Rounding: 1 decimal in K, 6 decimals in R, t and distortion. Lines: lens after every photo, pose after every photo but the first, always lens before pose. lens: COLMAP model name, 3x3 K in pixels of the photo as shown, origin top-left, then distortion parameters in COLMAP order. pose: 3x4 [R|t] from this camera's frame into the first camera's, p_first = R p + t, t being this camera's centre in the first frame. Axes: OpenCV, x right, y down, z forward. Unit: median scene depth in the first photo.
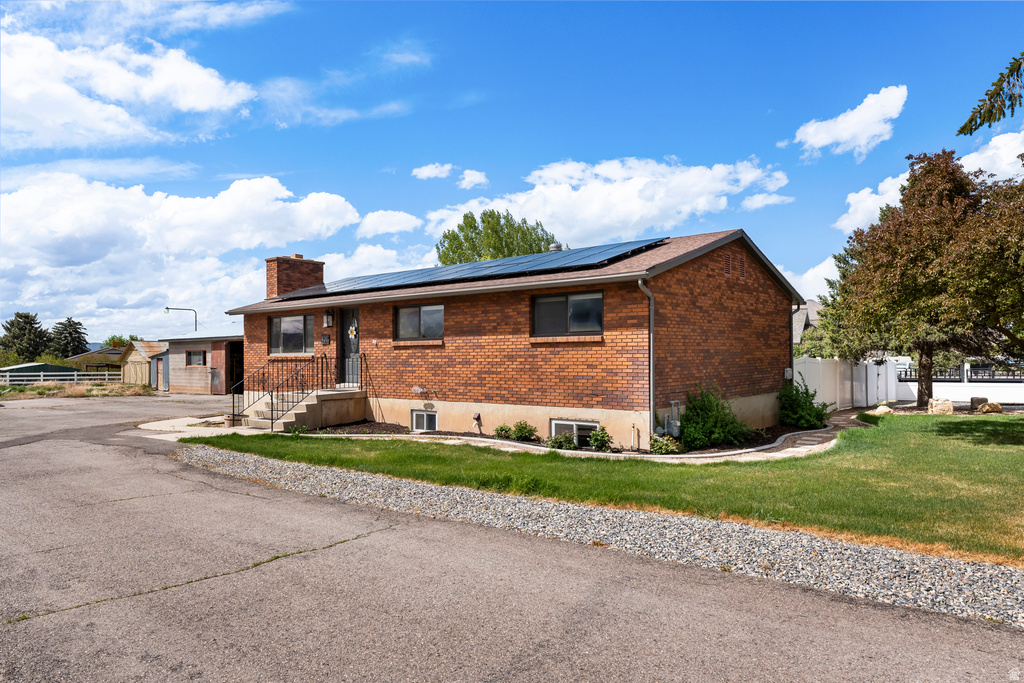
lens RADIAL K [[680.7, 0, 510.7], [0, 680.7, 344.2], [0, 0, 1]] dist [0.000851, -0.003568]
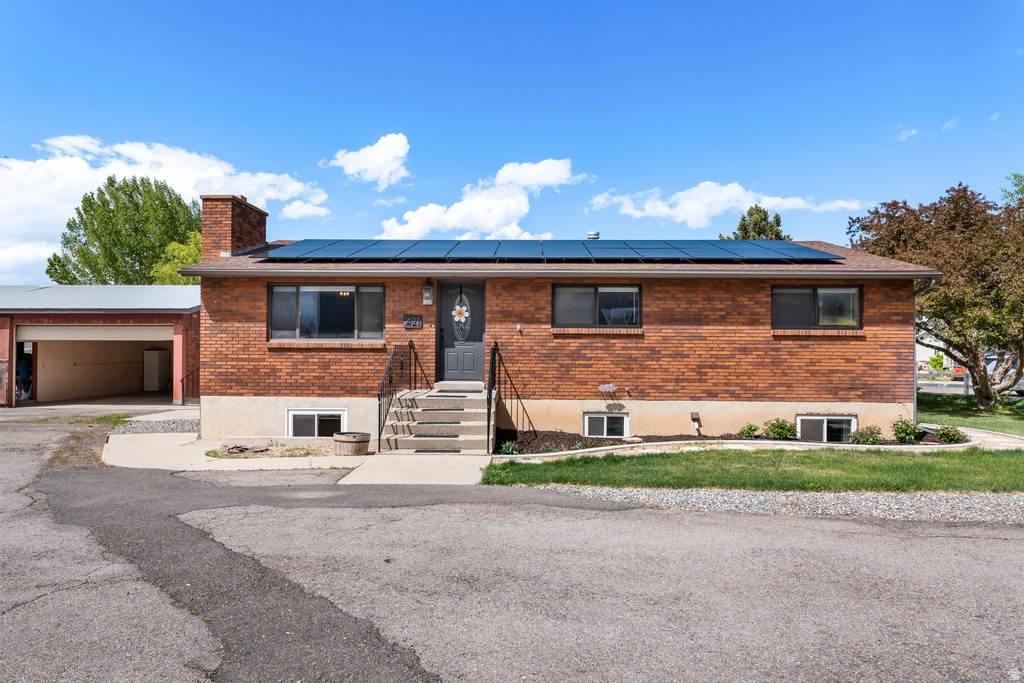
lens RADIAL K [[613.6, 0, 511.2], [0, 613.6, 341.5], [0, 0, 1]] dist [-0.003540, 0.001327]
pose [[0.789581, 0.020897, 0.613291, -0.744216], [-0.024404, 0.999699, -0.002644, 0.017053], [-0.613161, -0.012879, 0.789853, 0.526861]]
